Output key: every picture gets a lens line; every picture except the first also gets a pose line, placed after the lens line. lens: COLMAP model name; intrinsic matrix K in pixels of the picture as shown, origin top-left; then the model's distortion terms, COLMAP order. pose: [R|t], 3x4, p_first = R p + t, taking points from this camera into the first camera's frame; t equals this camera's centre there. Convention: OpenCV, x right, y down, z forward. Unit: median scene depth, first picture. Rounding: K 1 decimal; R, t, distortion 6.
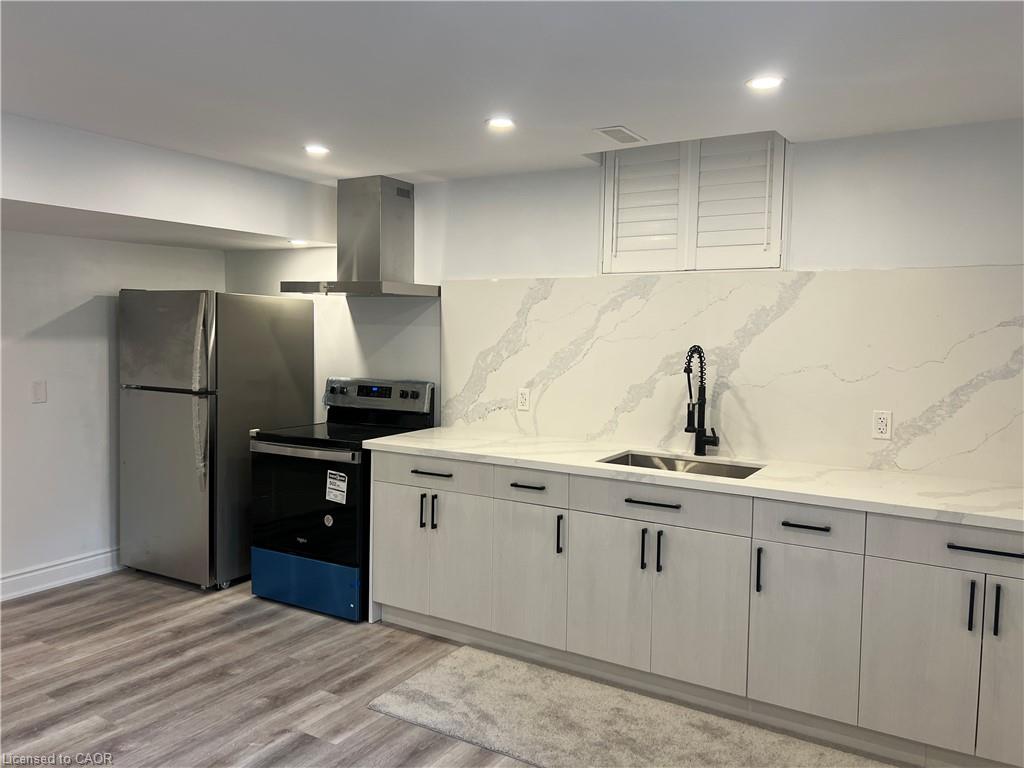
lens RADIAL K [[774.4, 0, 516.4], [0, 774.4, 374.8], [0, 0, 1]] dist [0.063777, -0.073503]
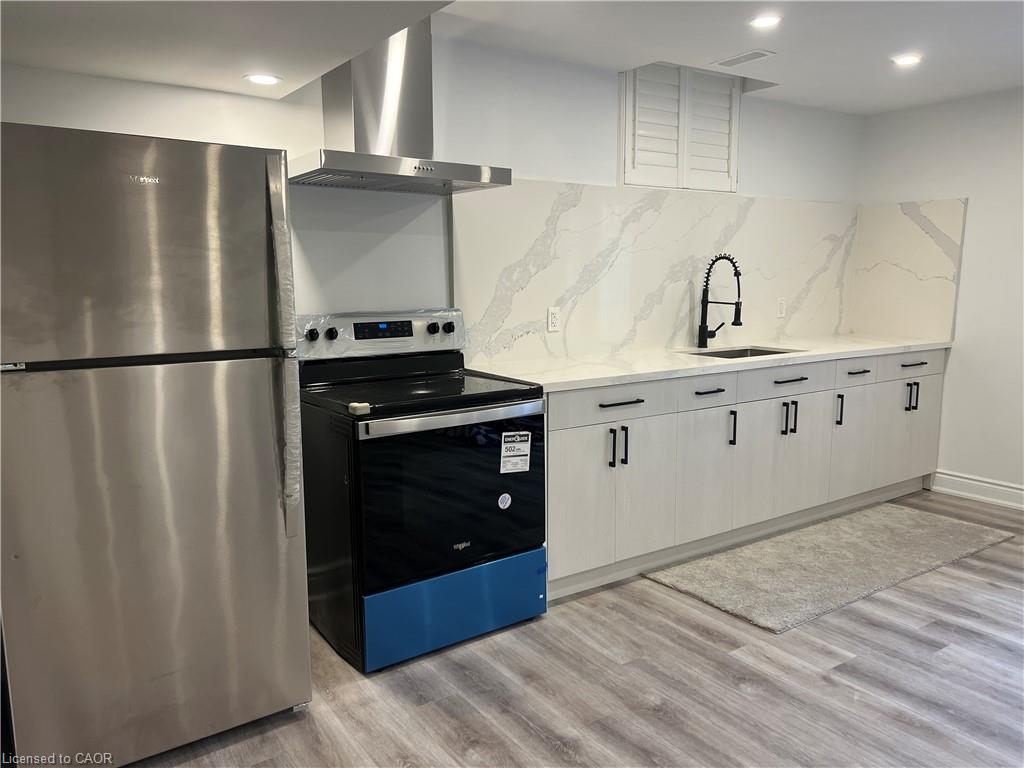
lens RADIAL K [[774.4, 0, 514.5], [0, 774.4, 390.1], [0, 0, 1]] dist [0.063777, -0.073503]
pose [[0.404555, -0.149273, 0.902249, -0.899482], [0.069598, 0.988753, 0.132378, -0.009950], [-0.911862, 0.009240, 0.410394, 0.718297]]
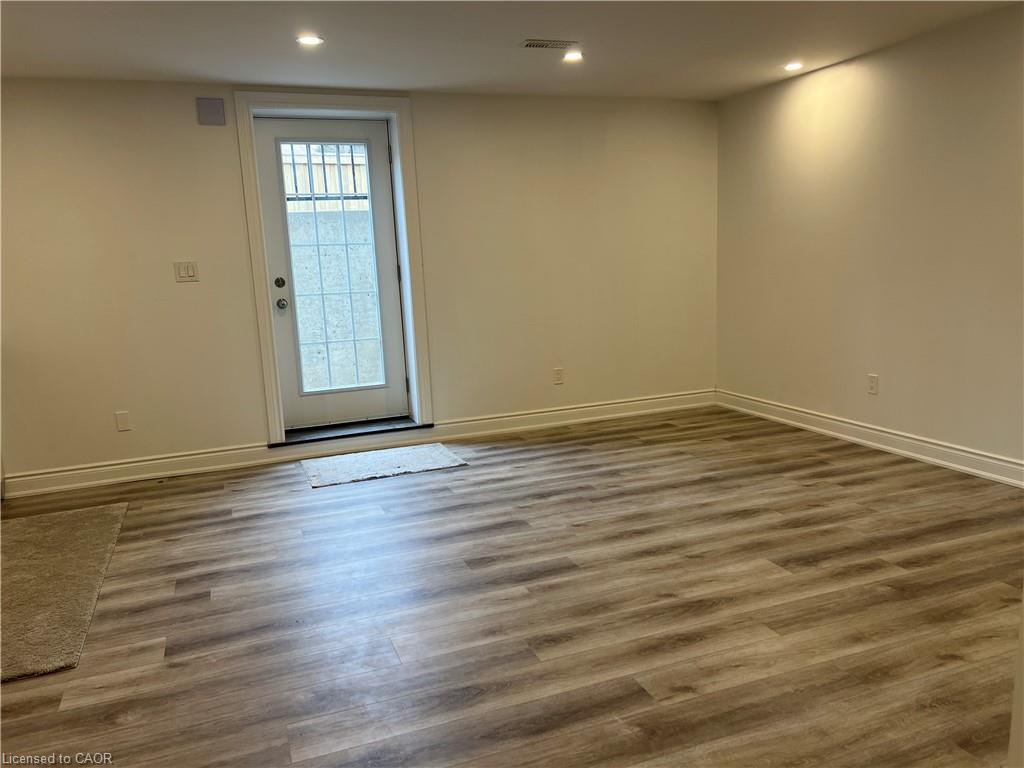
lens RADIAL K [[774.4, 0, 517.7], [0, 774.4, 384.9], [0, 0, 1]] dist [0.063777, -0.073503]
pose [[-0.798789, -0.074559, 0.596973, -0.824418], [0.077601, 0.971232, 0.225137, -0.009940], [-0.596585, 0.226163, -0.770024, 1.031546]]
